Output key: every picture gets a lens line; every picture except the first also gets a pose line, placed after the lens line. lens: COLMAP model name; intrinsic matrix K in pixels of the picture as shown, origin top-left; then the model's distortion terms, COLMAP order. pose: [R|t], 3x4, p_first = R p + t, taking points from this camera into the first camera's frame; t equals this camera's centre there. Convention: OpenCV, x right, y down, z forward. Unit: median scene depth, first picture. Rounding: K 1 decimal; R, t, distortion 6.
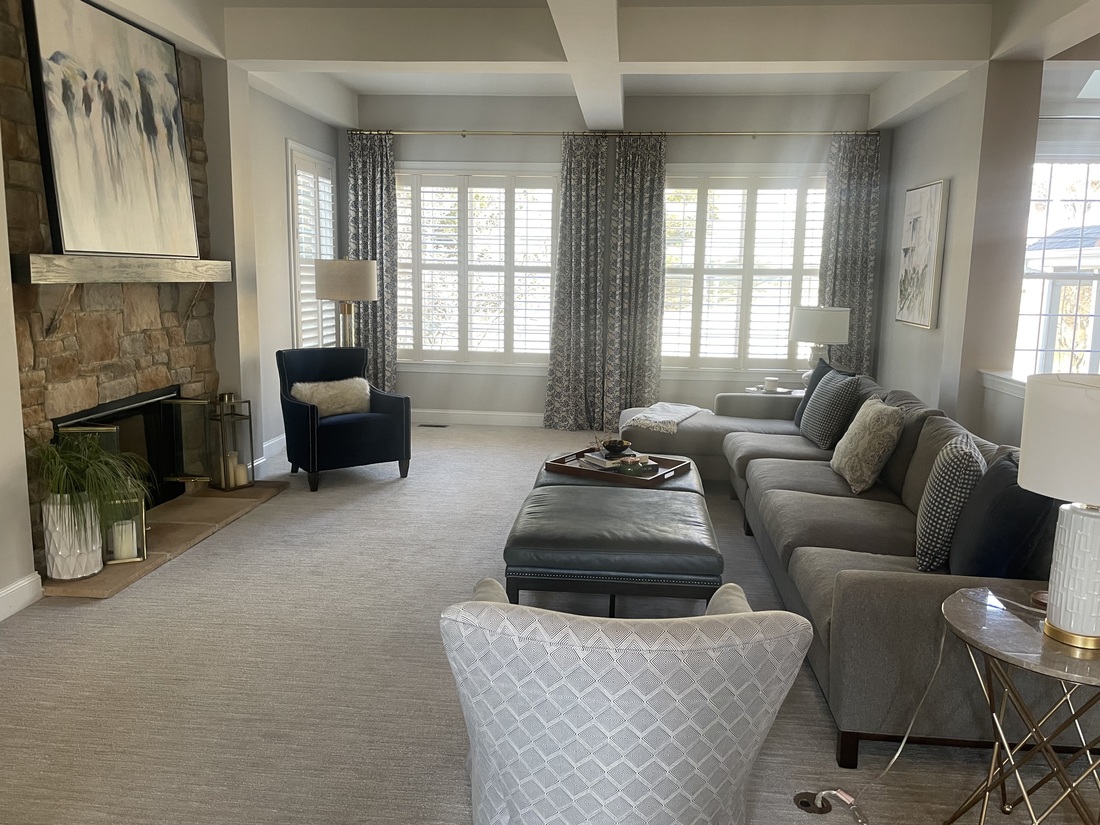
lens RADIAL K [[832.6, 0, 557.0], [0, 832.6, 403.9], [0, 0, 1]] dist [0.085404, -0.123589]
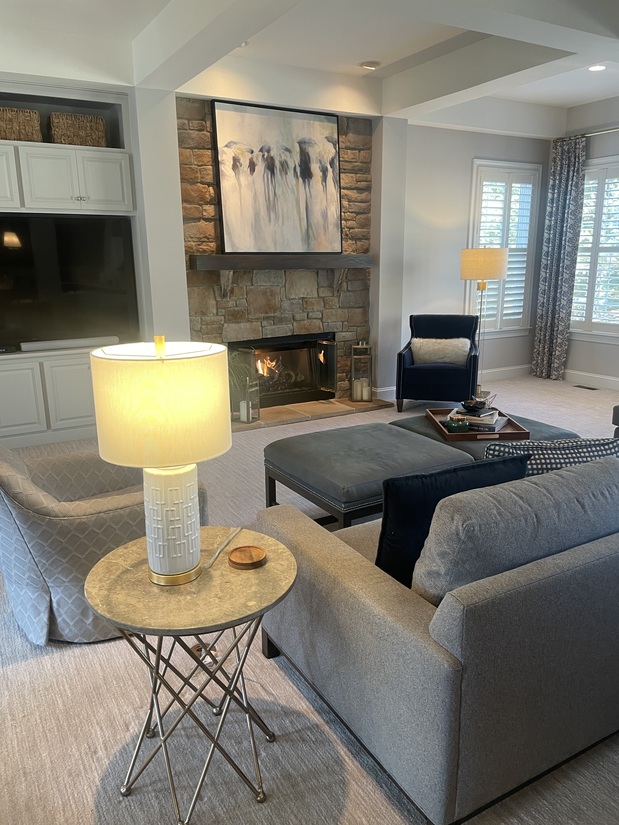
lens RADIAL K [[624.5, 0, 307.7], [0, 624.5, 413.4], [0, 0, 1]] dist [0.085404, -0.123589]
pose [[0.577784, 0.171623, -0.797942, 0.447534], [-0.104318, 0.985153, 0.136352, -0.023920], [0.809496, 0.004457, 0.587109, 0.206255]]
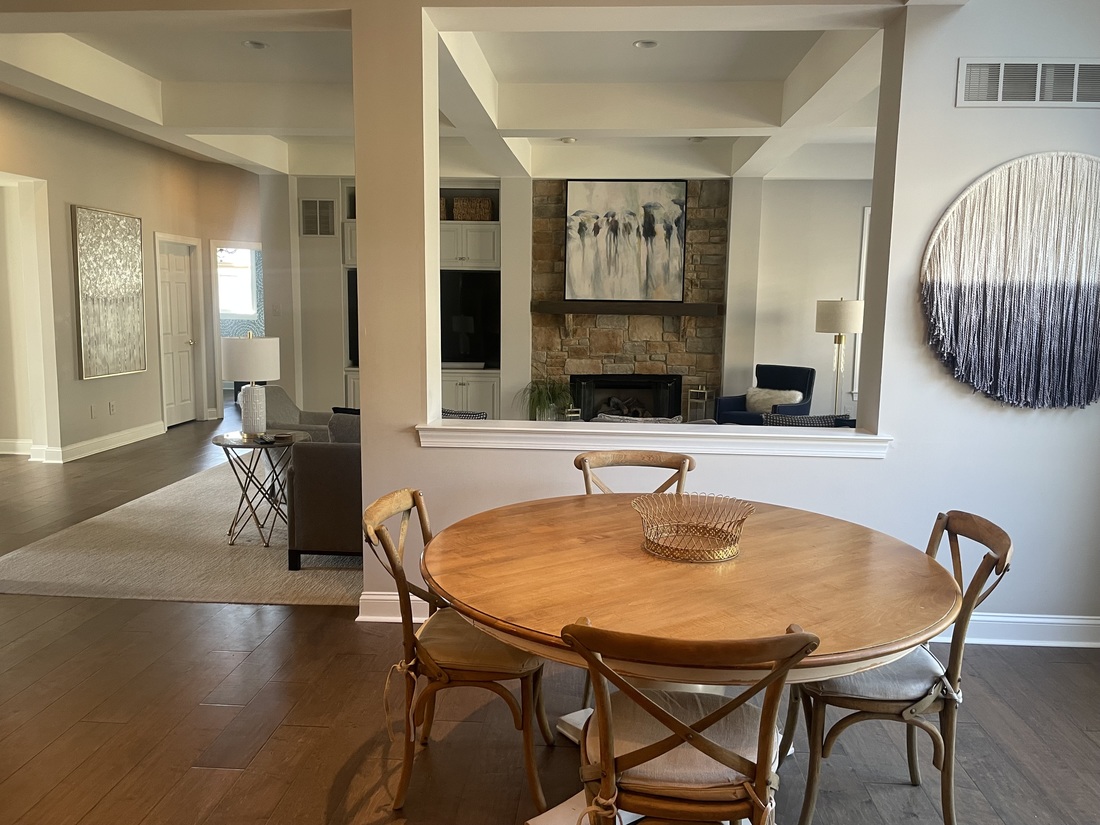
lens RADIAL K [[832.6, 0, 547.5], [0, 832.6, 410.8], [0, 0, 1]] dist [0.085404, -0.123589]
pose [[0.022884, 0.108568, -0.993826, 1.058227], [-0.167177, 0.980504, 0.103263, -0.070443], [0.985661, 0.163781, 0.040587, 0.576906]]
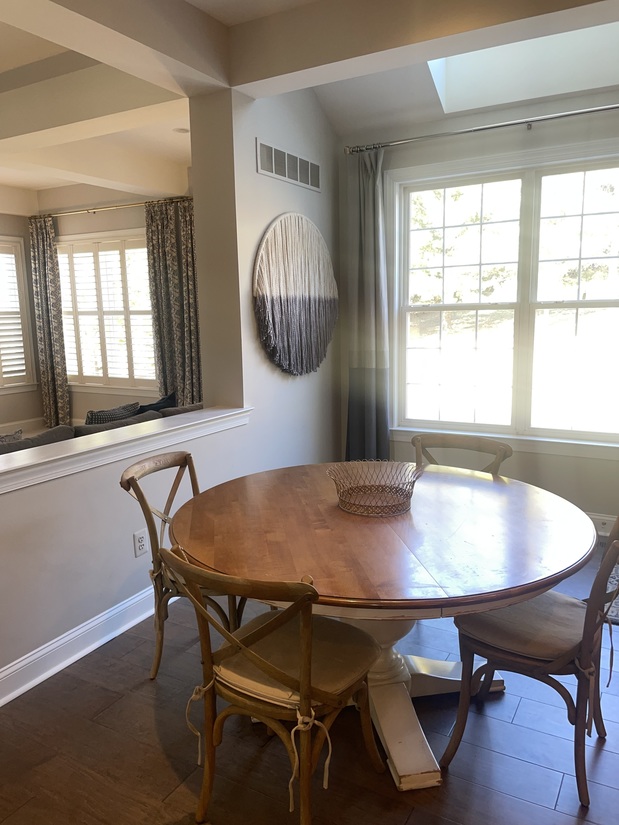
lens RADIAL K [[624.5, 0, 312.0], [0, 624.5, 417.4], [0, 0, 1]] dist [0.085404, -0.123589]
pose [[0.919166, 0.031189, -0.392633, 0.758829], [-0.027422, 0.999508, 0.015200, -0.030694], [0.392914, -0.003205, 0.919570, 0.282768]]
